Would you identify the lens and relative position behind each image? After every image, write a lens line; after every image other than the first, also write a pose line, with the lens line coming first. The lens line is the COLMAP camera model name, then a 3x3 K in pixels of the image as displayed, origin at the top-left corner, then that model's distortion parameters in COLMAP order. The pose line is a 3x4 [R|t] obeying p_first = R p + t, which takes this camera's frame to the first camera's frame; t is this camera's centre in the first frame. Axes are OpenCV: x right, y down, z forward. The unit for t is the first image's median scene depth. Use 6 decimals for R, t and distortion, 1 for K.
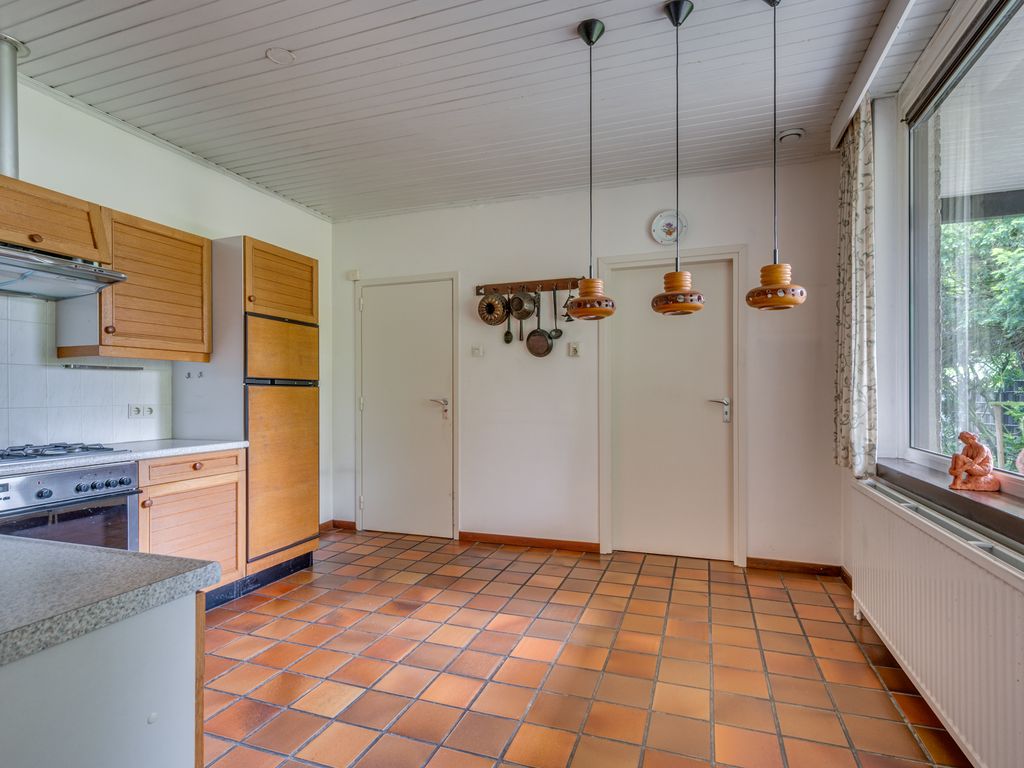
lens RADIAL K [[542.8, 0, 510.2], [0, 542.8, 390.1], [0, 0, 1]] dist [0.000852, 0.000030]
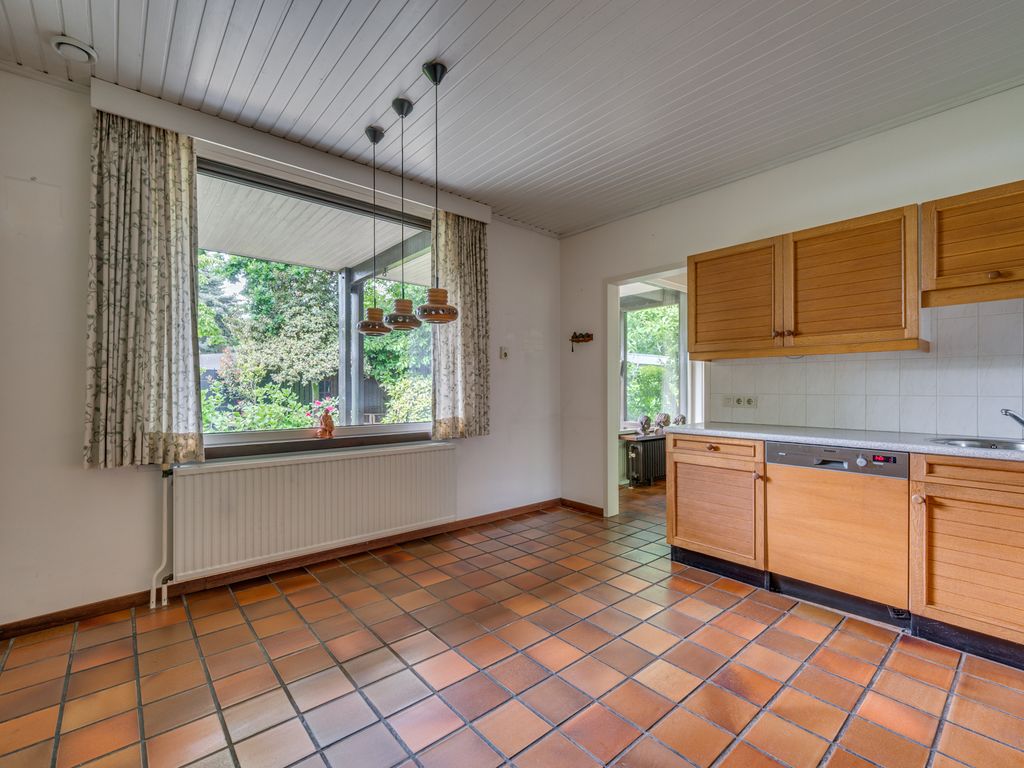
lens RADIAL K [[461.8, 0, 510.4], [0, 461.8, 385.0], [0, 0, 1]] dist [0.000508, 0.000097]
pose [[-0.868656, 0.007891, 0.495353, -0.482987], [-0.000863, 0.999848, -0.017441, 0.018328], [-0.495416, -0.015578, -0.868516, 1.812059]]
